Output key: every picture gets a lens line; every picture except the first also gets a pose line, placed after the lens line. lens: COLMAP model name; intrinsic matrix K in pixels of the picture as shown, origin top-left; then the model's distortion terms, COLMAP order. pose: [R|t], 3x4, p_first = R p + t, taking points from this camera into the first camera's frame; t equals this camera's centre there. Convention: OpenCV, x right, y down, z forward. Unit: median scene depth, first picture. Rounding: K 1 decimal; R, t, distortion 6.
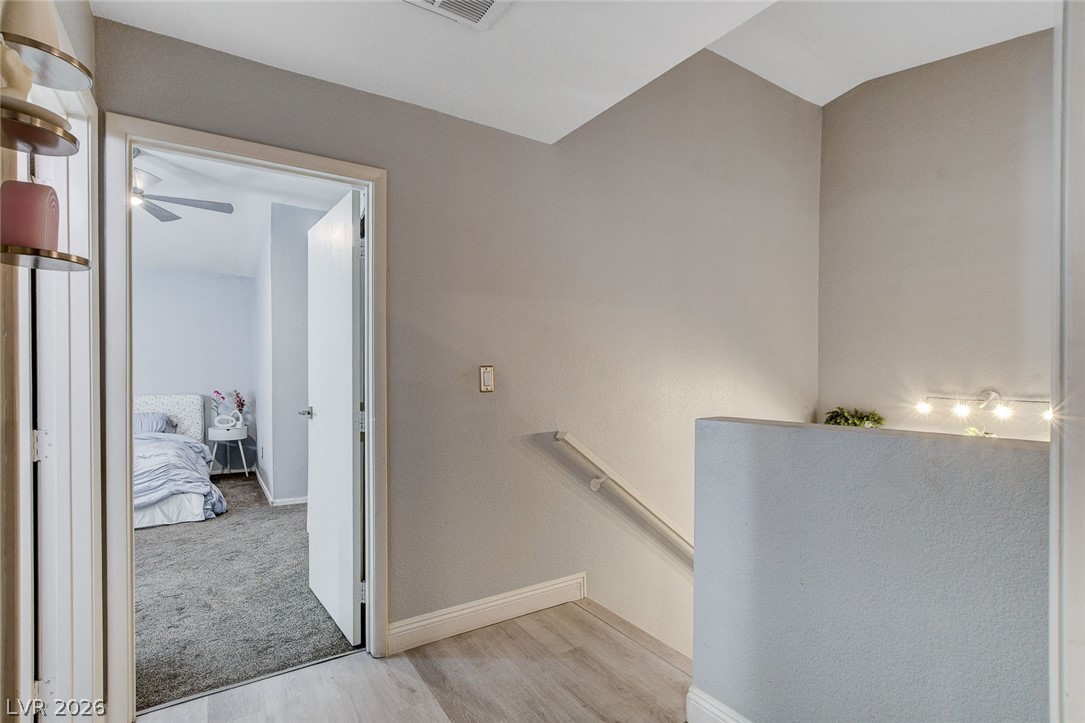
lens RADIAL K [[519.0, 0, 540.9], [0, 519.0, 381.4], [0, 0, 1]] dist [-0.005914, -0.000662]
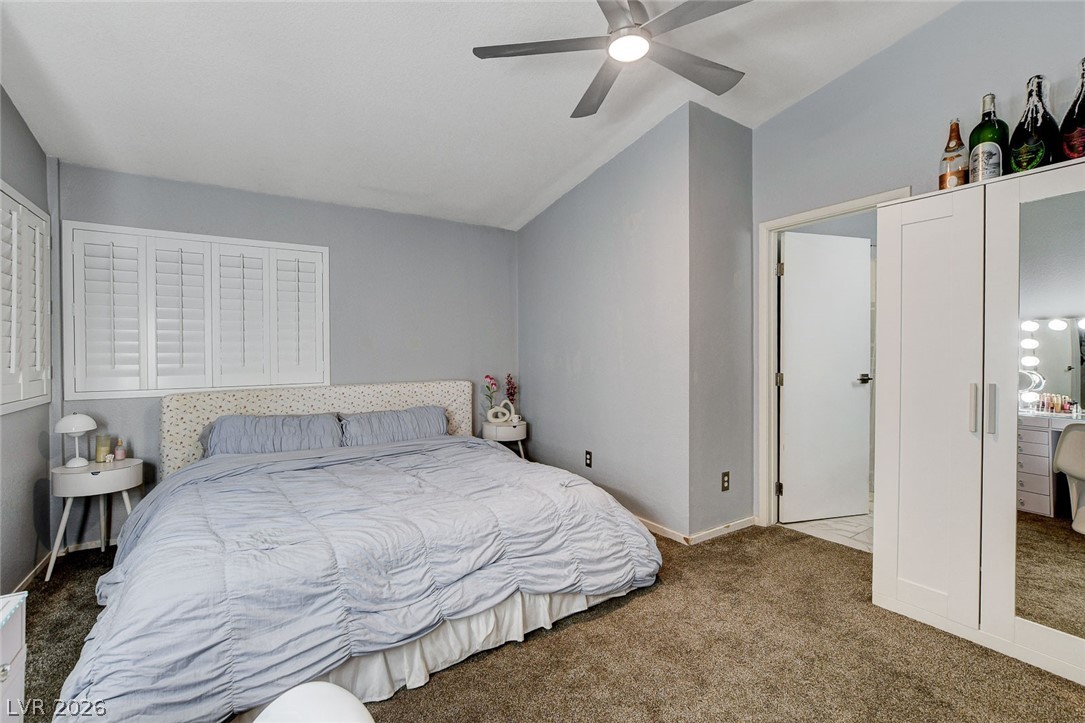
lens RADIAL K [[478.1, 0, 552.0], [0, 478.1, 355.6], [0, 0, 1]] dist [-0.025621, 0.003030]
pose [[0.999646, -0.011509, 0.023982, -0.553685], [0.011852, 0.999829, -0.014211, 0.000825], [-0.023814, 0.014490, 0.999611, 0.298342]]
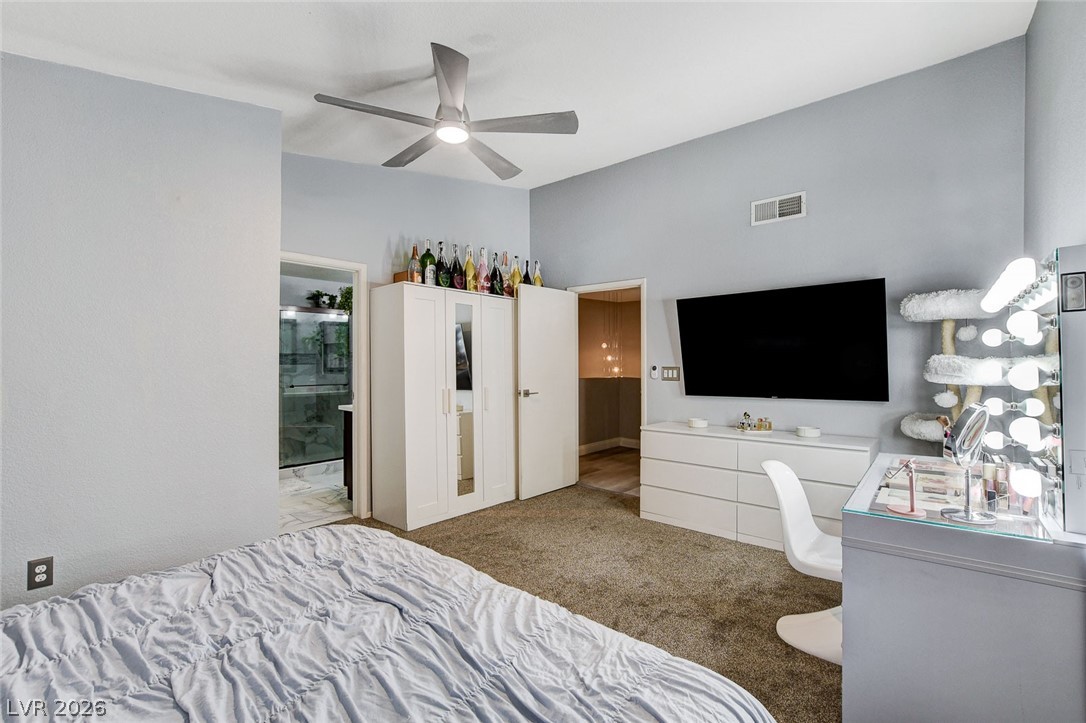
lens RADIAL K [[478.5, 0, 543.7], [0, 478.5, 364.8], [0, 0, 1]] dist [-0.025621, 0.003030]
pose [[-0.282202, -0.006006, 0.959336, -0.911230], [0.017240, 0.999787, 0.011330, -0.019525], [-0.959200, 0.019737, -0.282038, 0.661718]]
